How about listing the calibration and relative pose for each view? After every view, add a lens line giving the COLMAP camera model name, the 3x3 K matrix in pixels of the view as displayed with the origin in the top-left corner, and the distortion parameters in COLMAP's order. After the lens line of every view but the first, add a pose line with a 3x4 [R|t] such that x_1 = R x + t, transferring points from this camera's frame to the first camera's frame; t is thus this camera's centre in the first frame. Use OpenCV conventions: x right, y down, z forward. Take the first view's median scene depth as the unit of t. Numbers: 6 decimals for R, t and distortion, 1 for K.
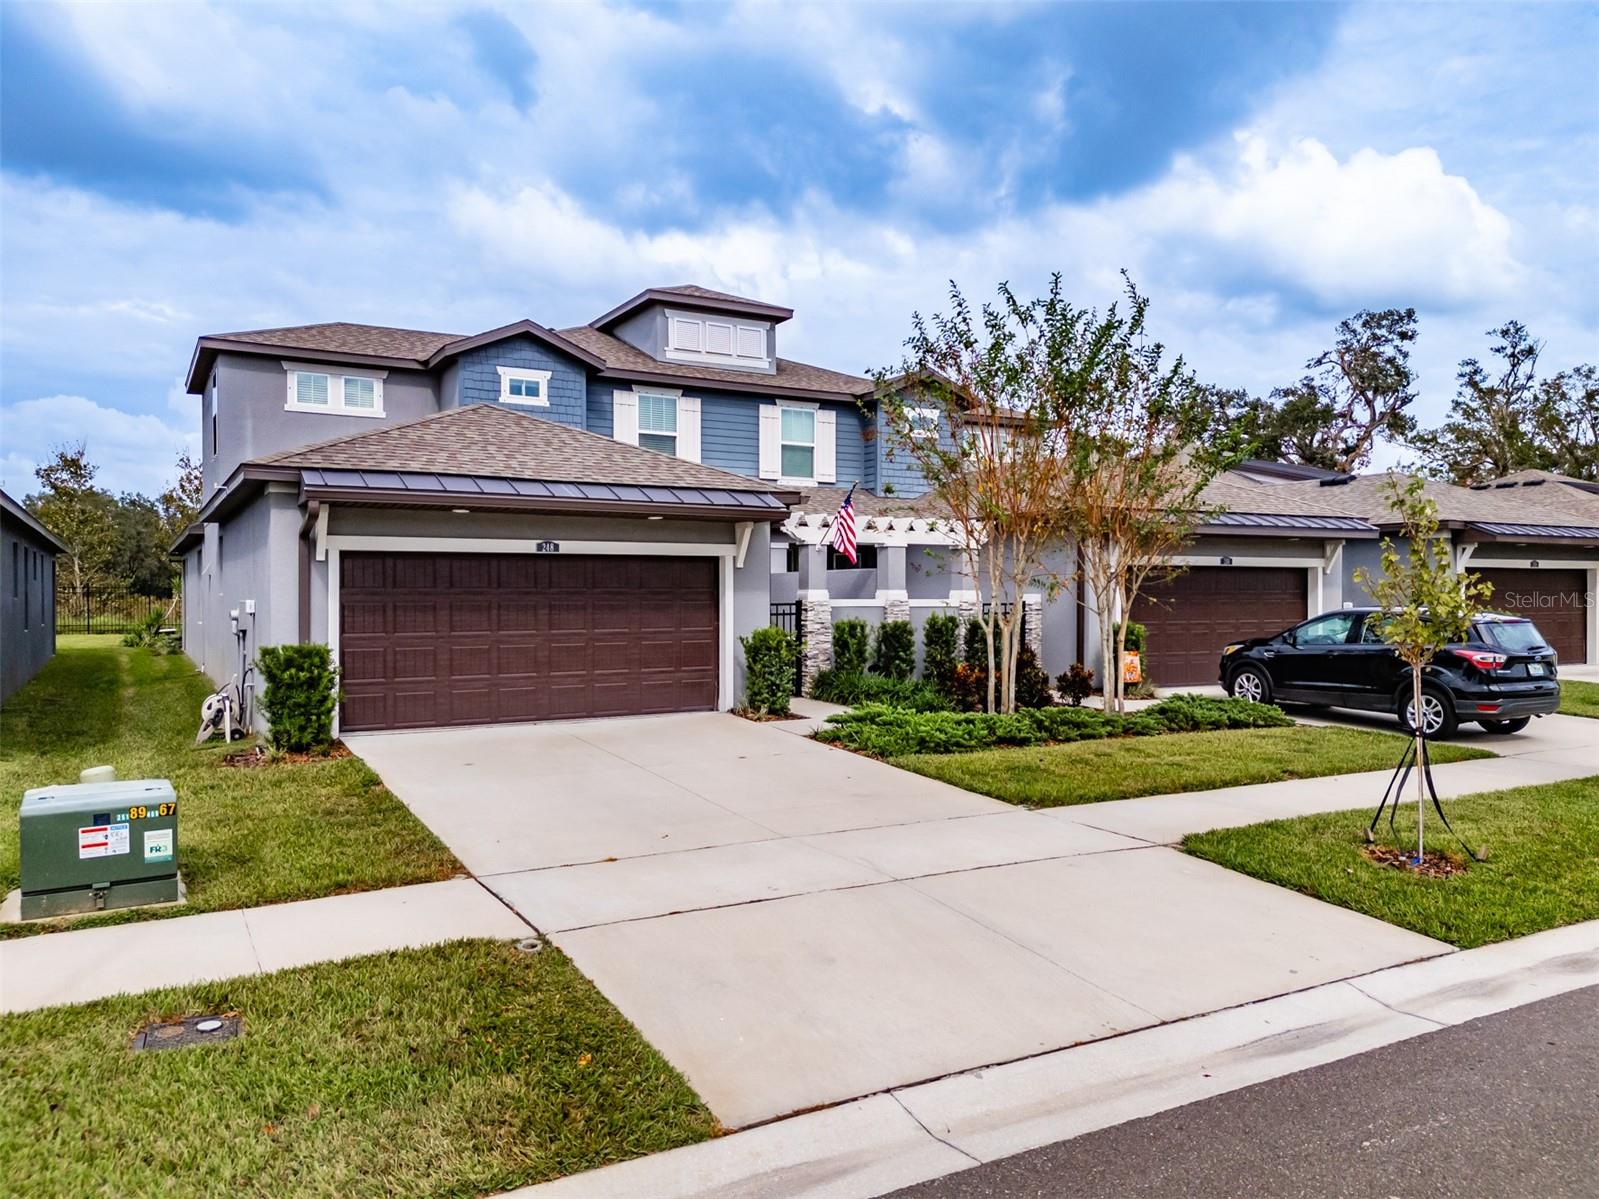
lens RADIAL K [[1168.8, 0, 791.1], [0, 1168.8, 596.0], [0, 0, 1]] dist [0.091327, -0.111009]
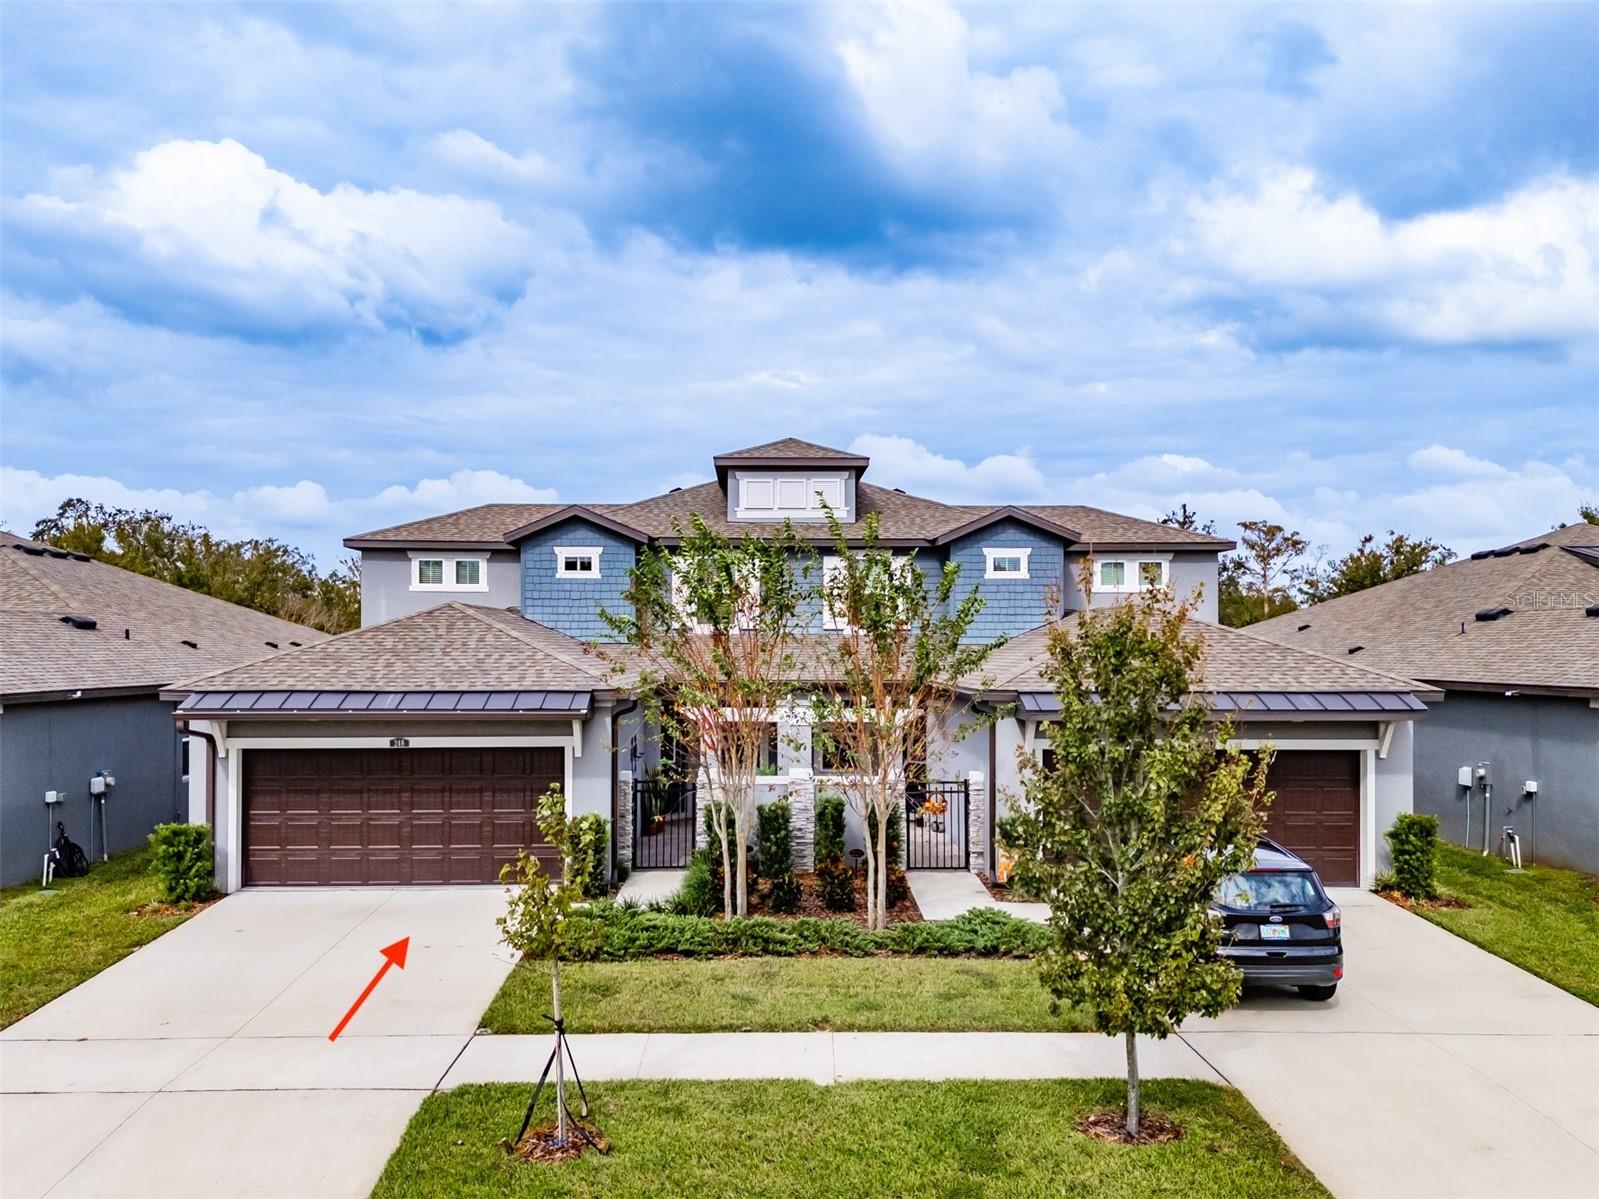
lens RADIAL K [[1254.7, 0, 774.9], [0, 1254.7, 652.4], [0, 0, 1]] dist [0.107128, -0.165005]
pose [[0.879500, 0.003954, -0.475882, 0.550863], [-0.002681, 0.999991, 0.003352, -0.102763], [0.475891, -0.001672, 0.879503, 0.028268]]
